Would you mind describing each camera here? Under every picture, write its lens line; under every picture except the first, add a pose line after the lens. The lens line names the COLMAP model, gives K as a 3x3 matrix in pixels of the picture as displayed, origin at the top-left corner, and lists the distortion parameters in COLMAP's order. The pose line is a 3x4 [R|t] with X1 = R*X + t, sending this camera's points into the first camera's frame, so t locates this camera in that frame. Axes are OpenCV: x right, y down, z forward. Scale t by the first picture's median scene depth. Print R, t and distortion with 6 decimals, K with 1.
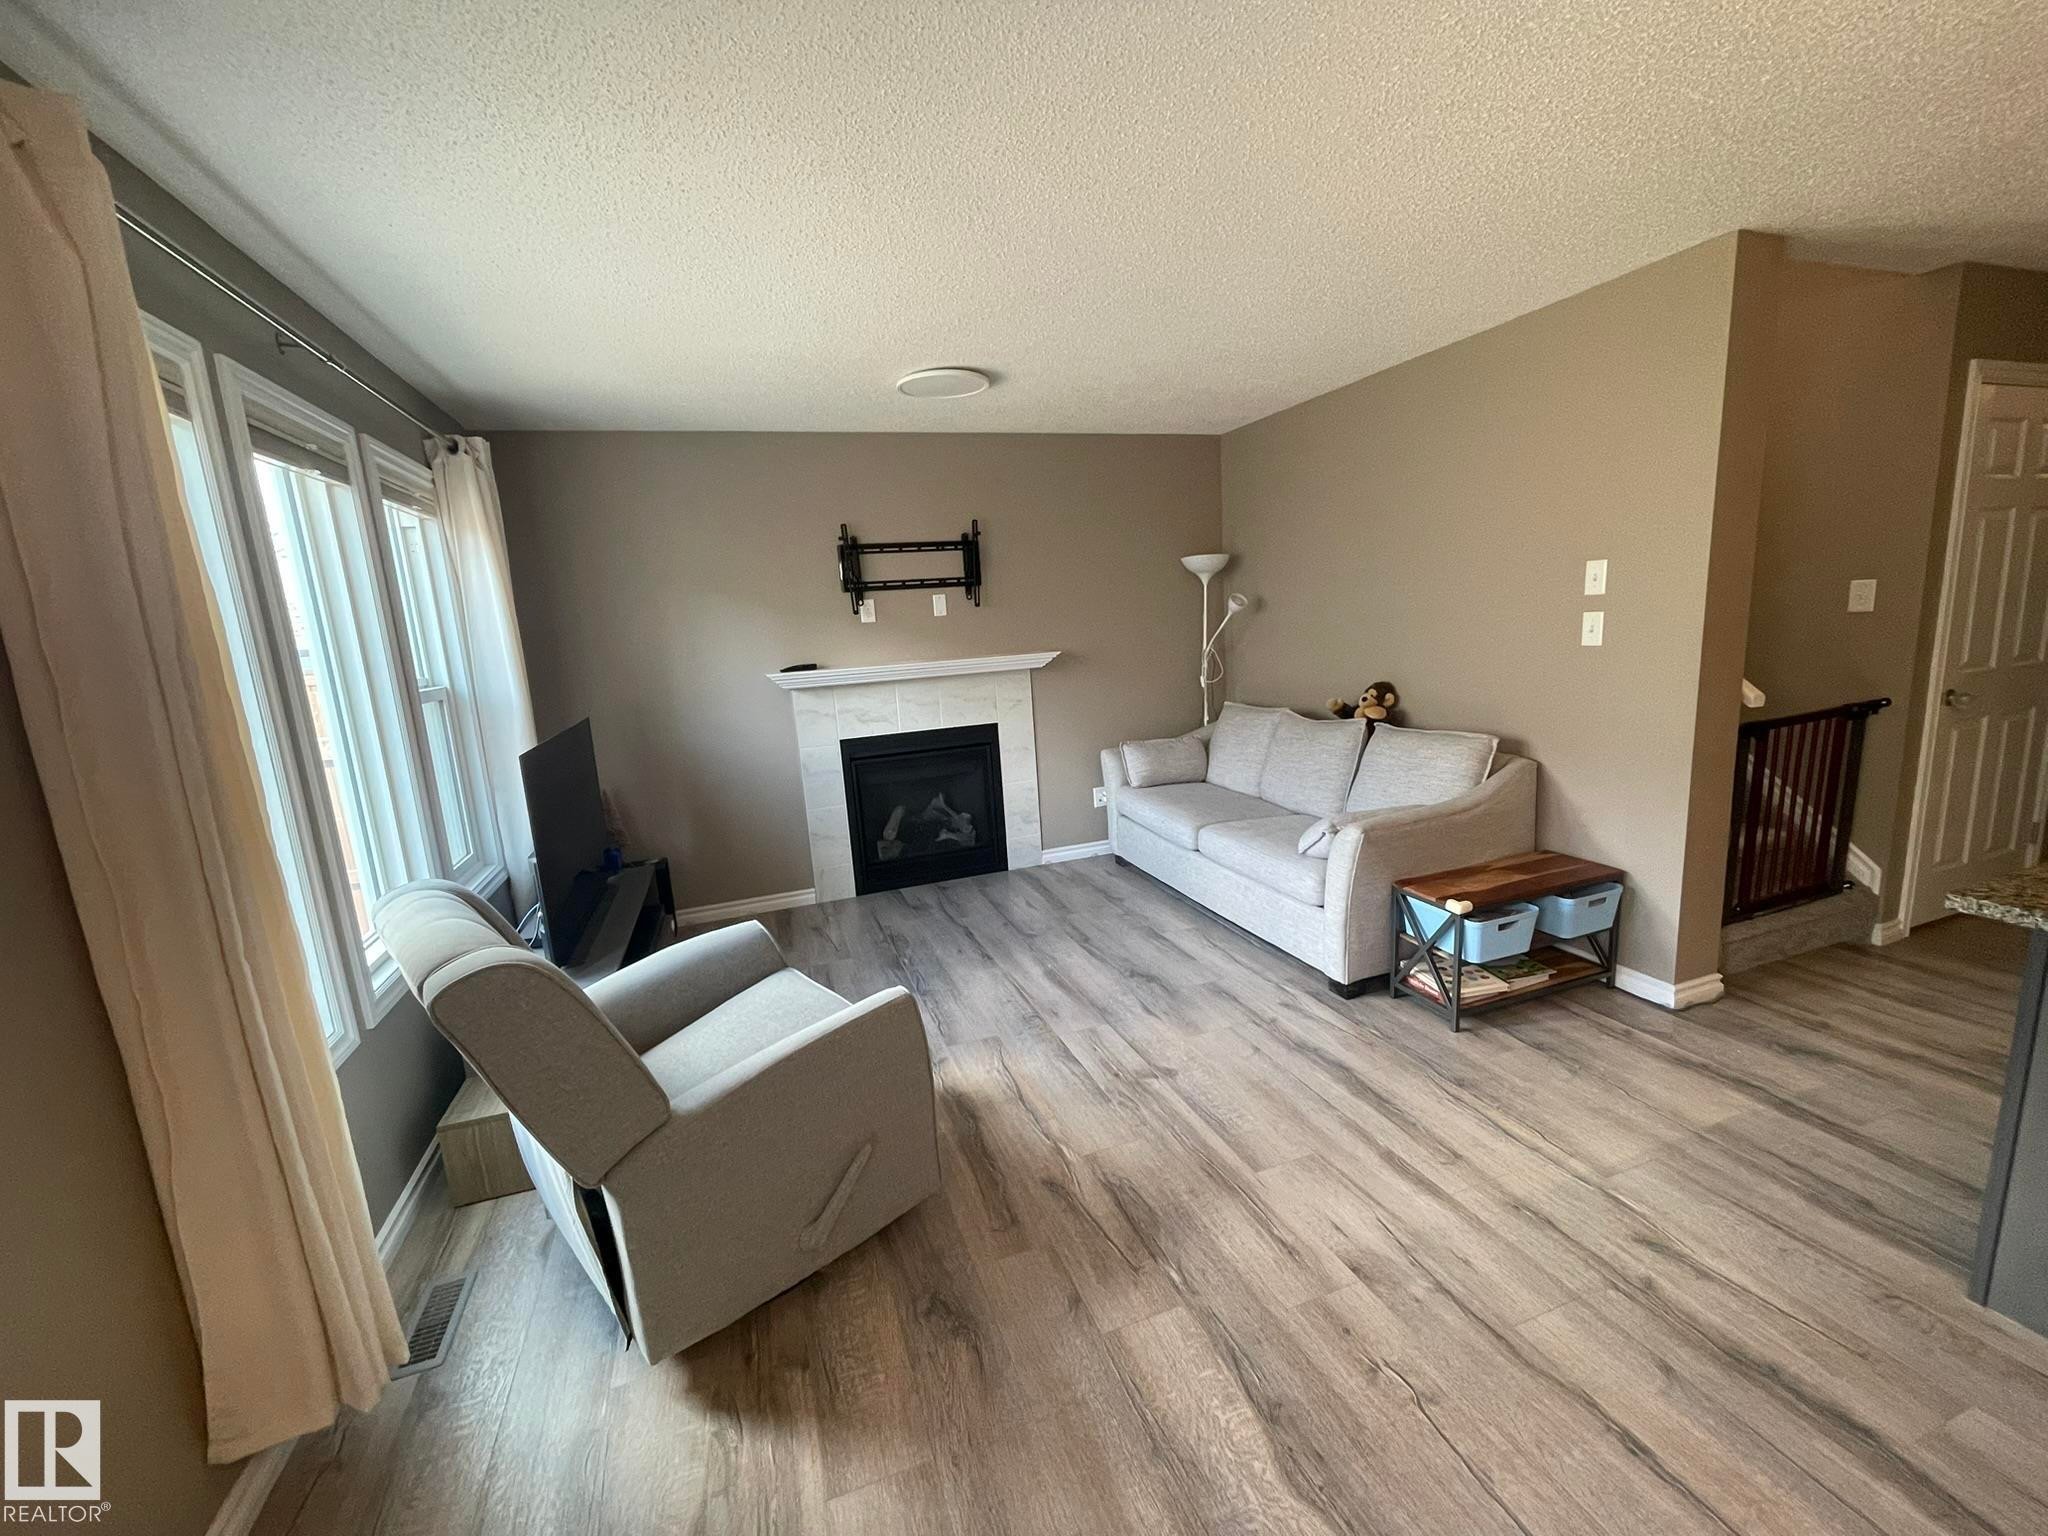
lens RADIAL K [[826.8, 0, 1015.5], [0, 826.8, 770.0], [0, 0, 1]] dist [-0.004316, 0.000164]
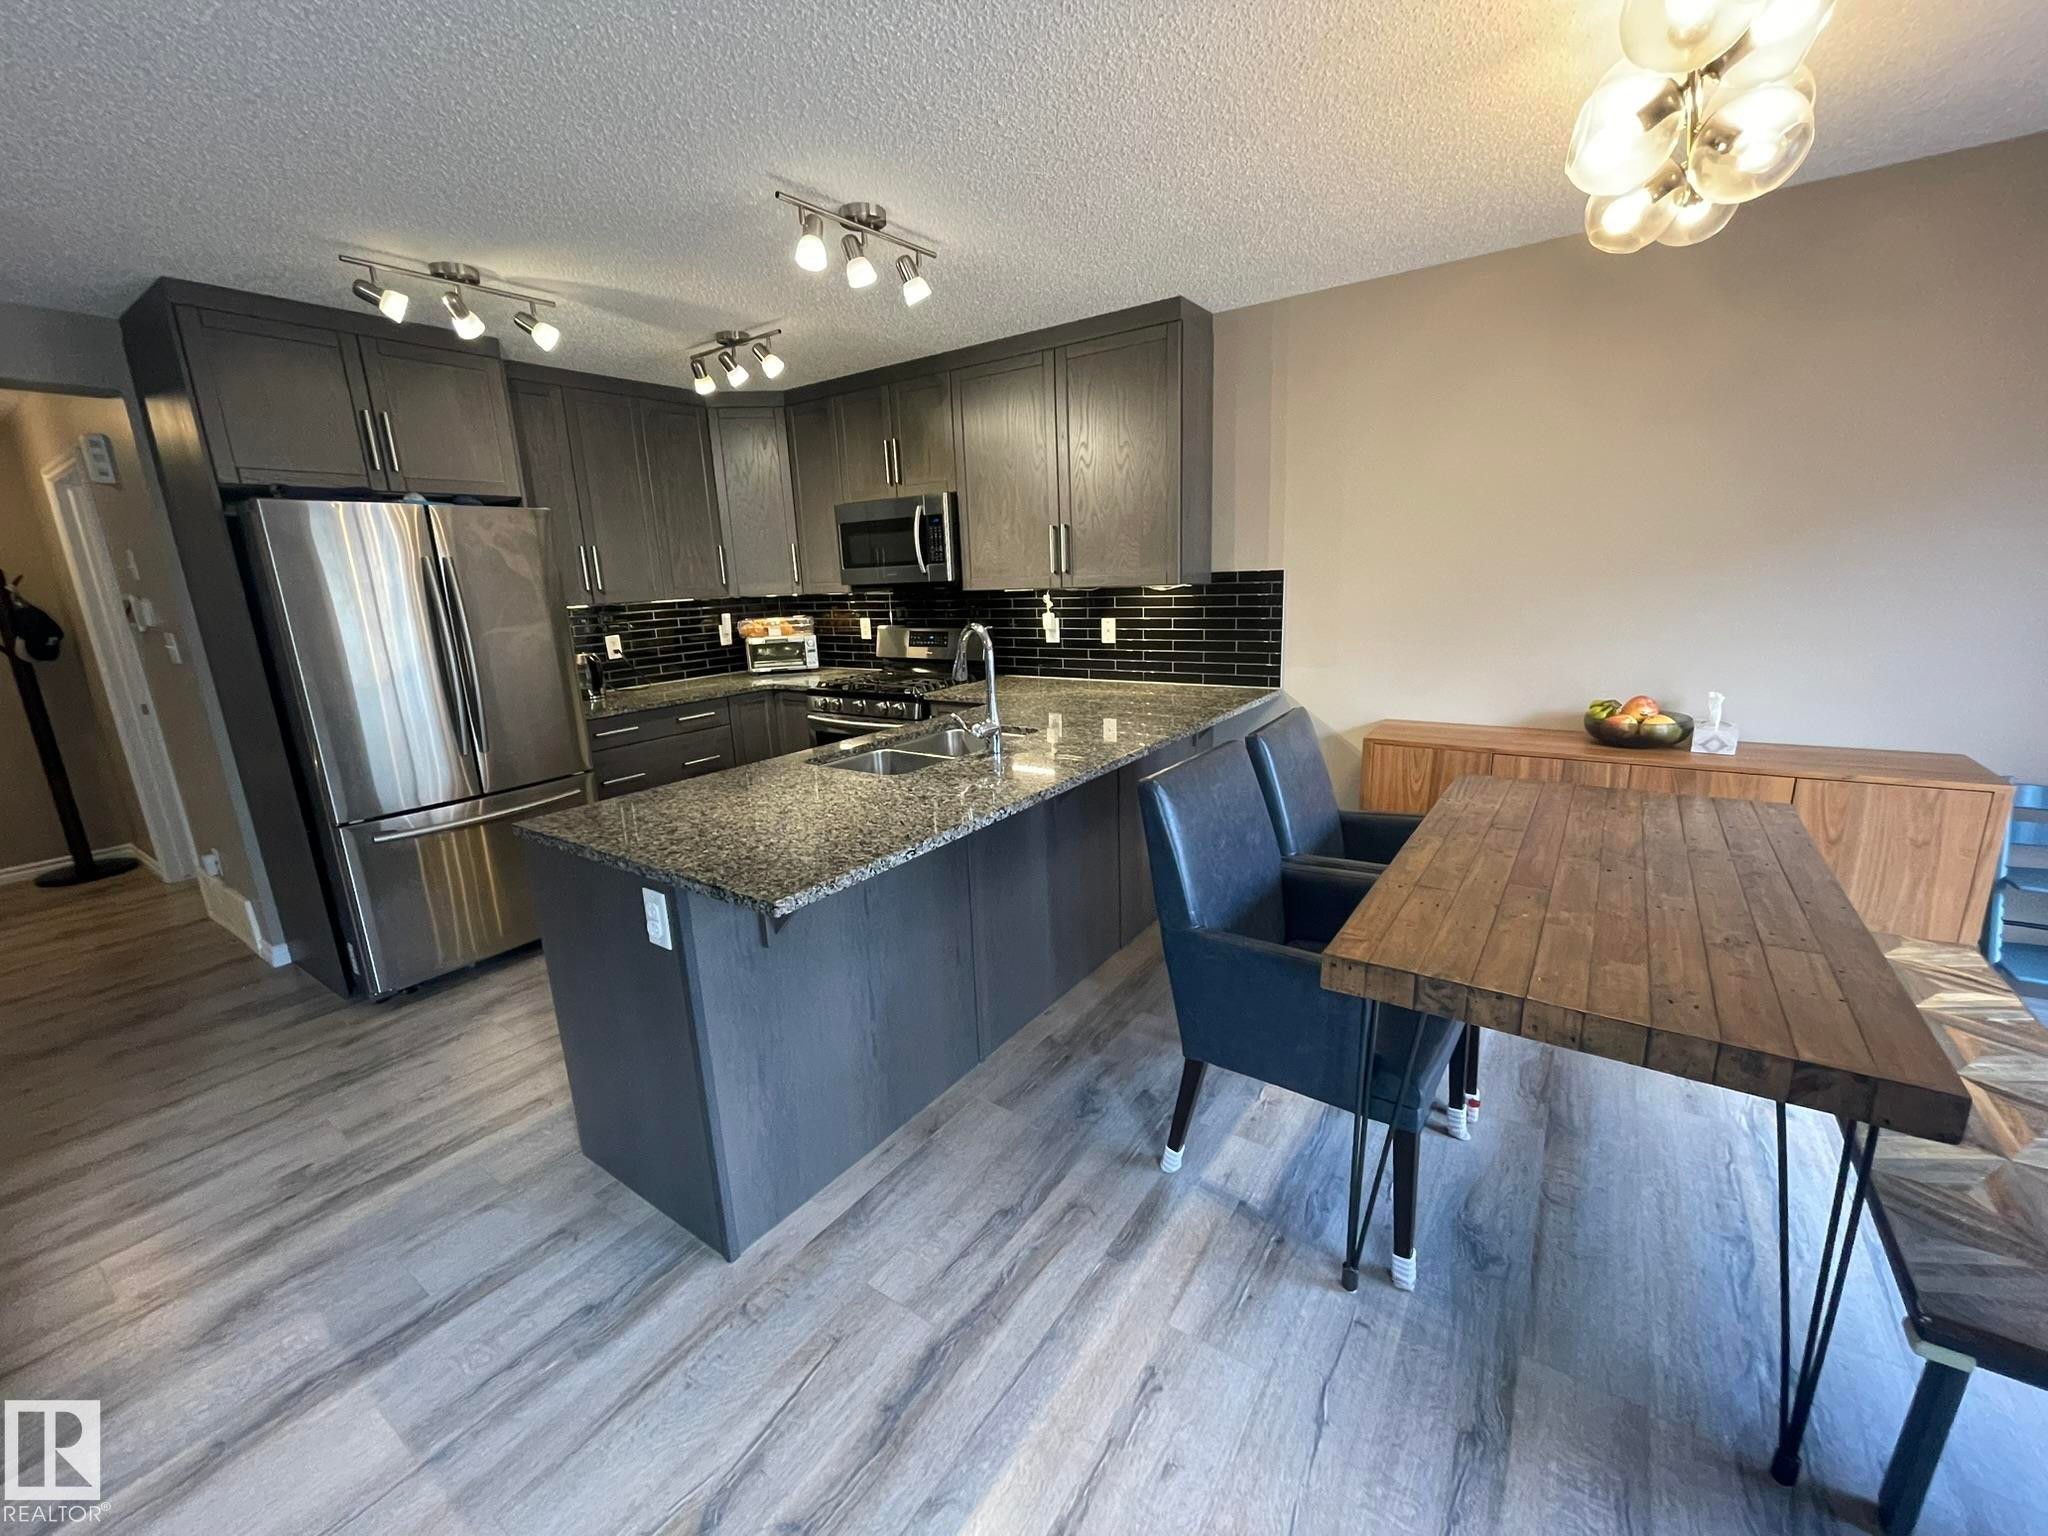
lens RADIAL K [[826.8, 0, 1019.7], [0, 826.8, 764.2], [0, 0, 1]] dist [-0.004316, 0.000164]
pose [[-0.583493, -0.097850, 0.806202, 0.067610], [0.224918, 0.934413, 0.276197, -0.111264], [-0.780351, 0.342488, -0.523215, 0.603143]]
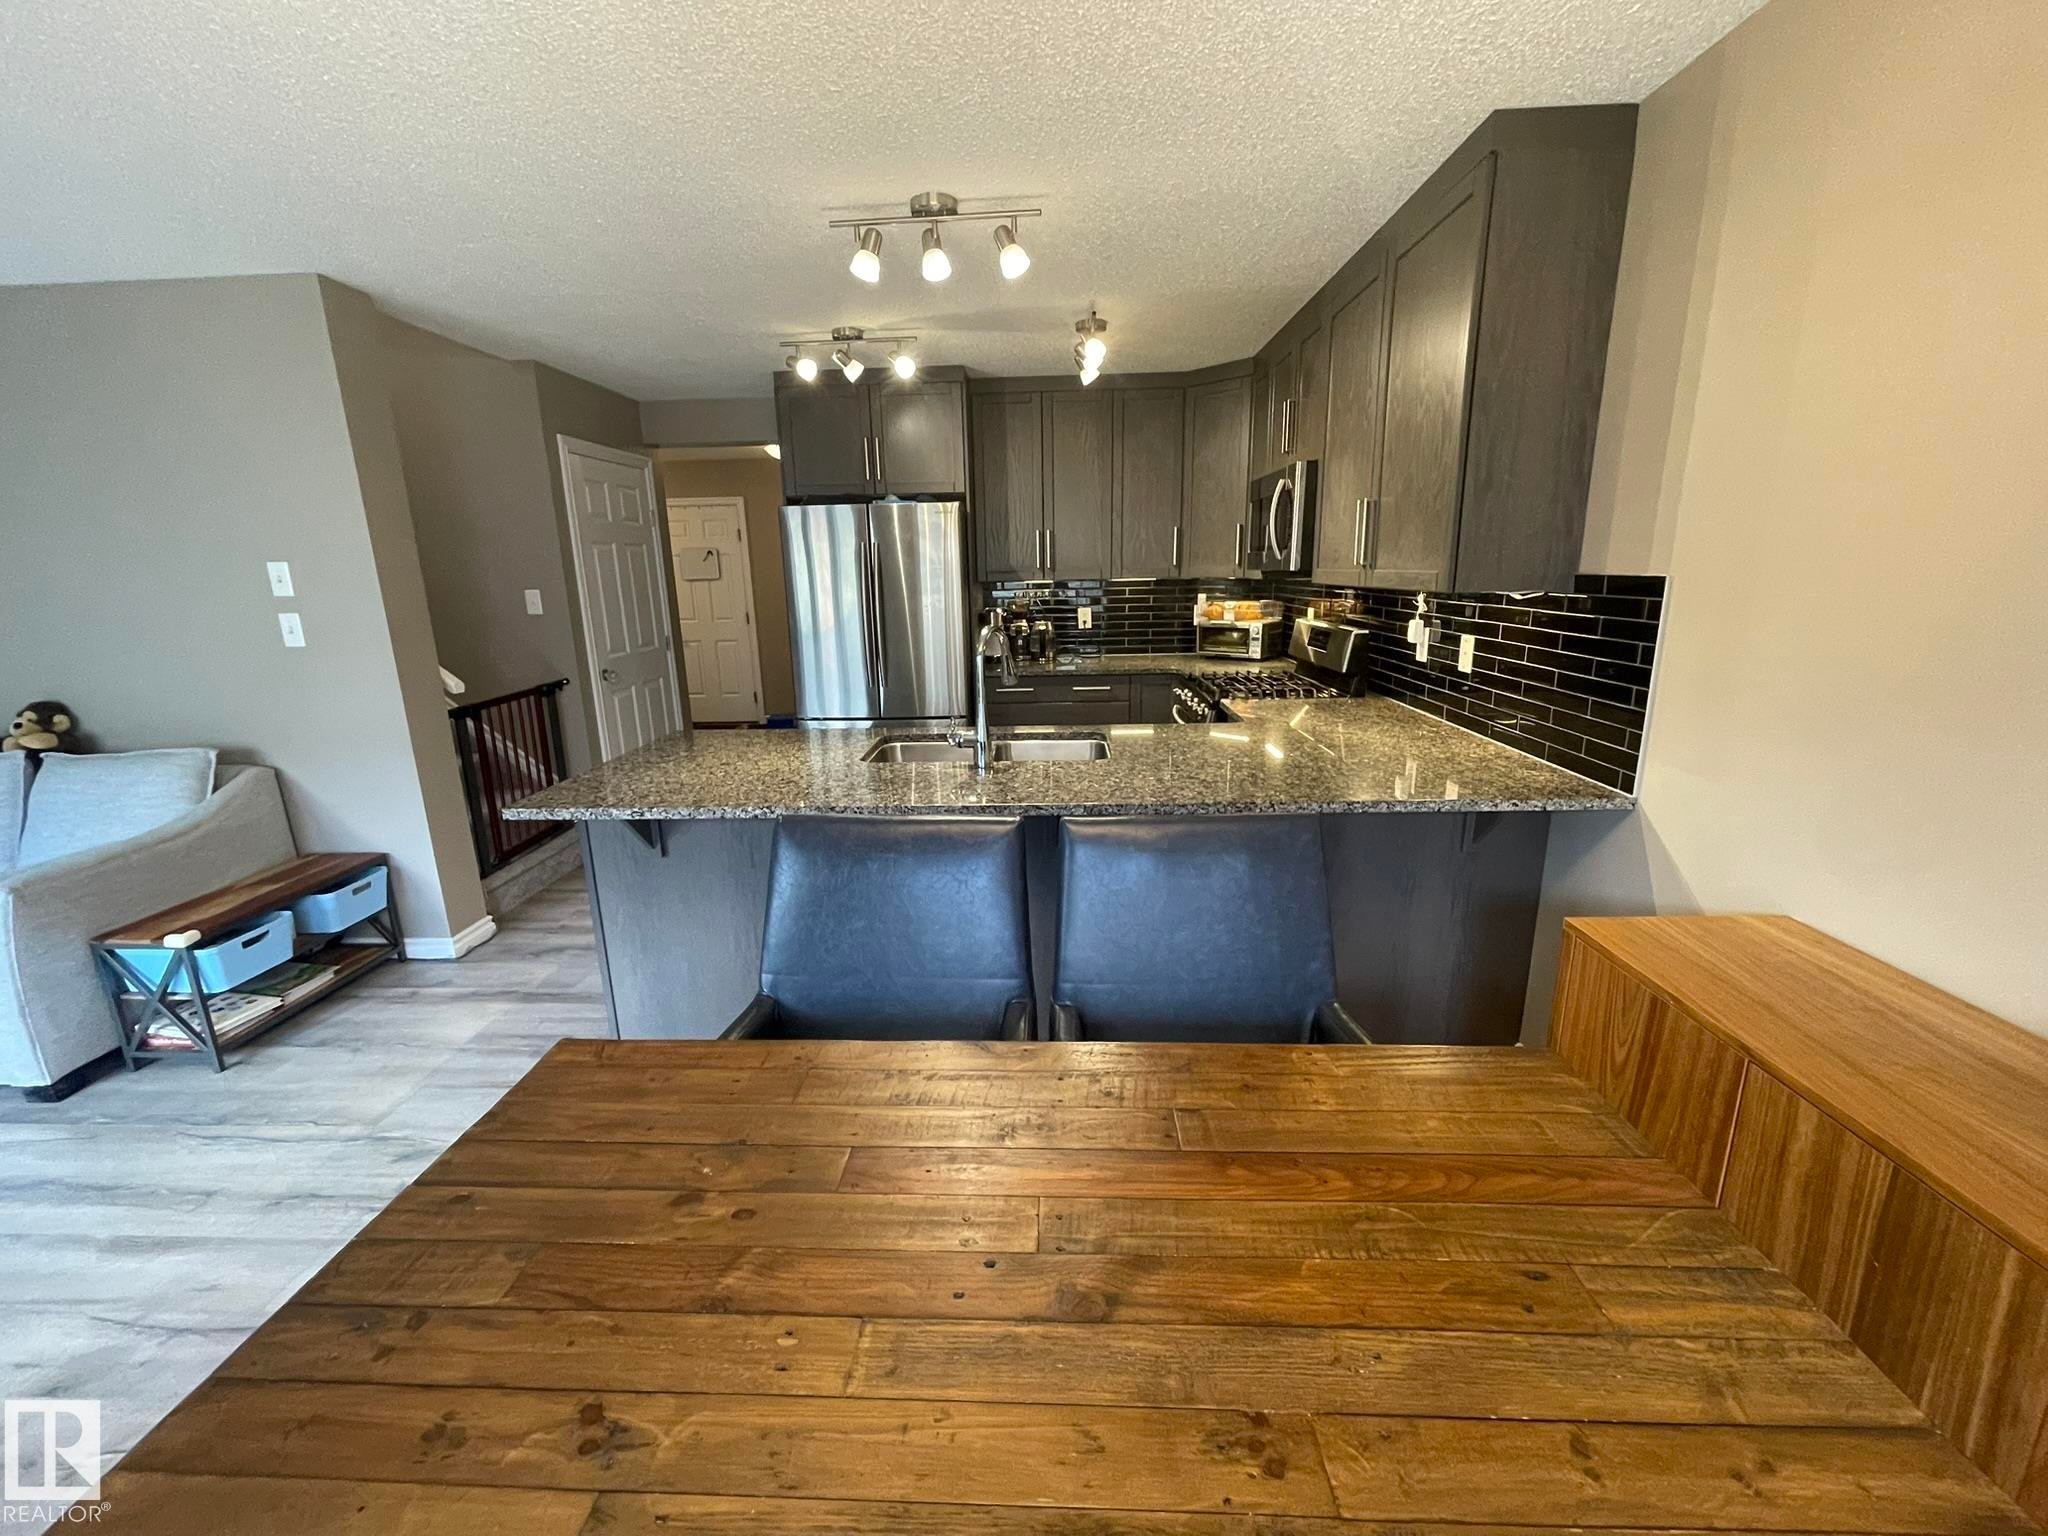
lens RADIAL K [[826.8, 0, 1023.9], [0, 826.8, 767.7], [0, 0, 1]] dist [-0.004316, 0.000164]
pose [[0.357040, -0.166528, 0.919125, 0.065530], [0.168348, 0.979339, 0.112042, 0.033522], [-0.918794, 0.114729, 0.377698, -0.196728]]
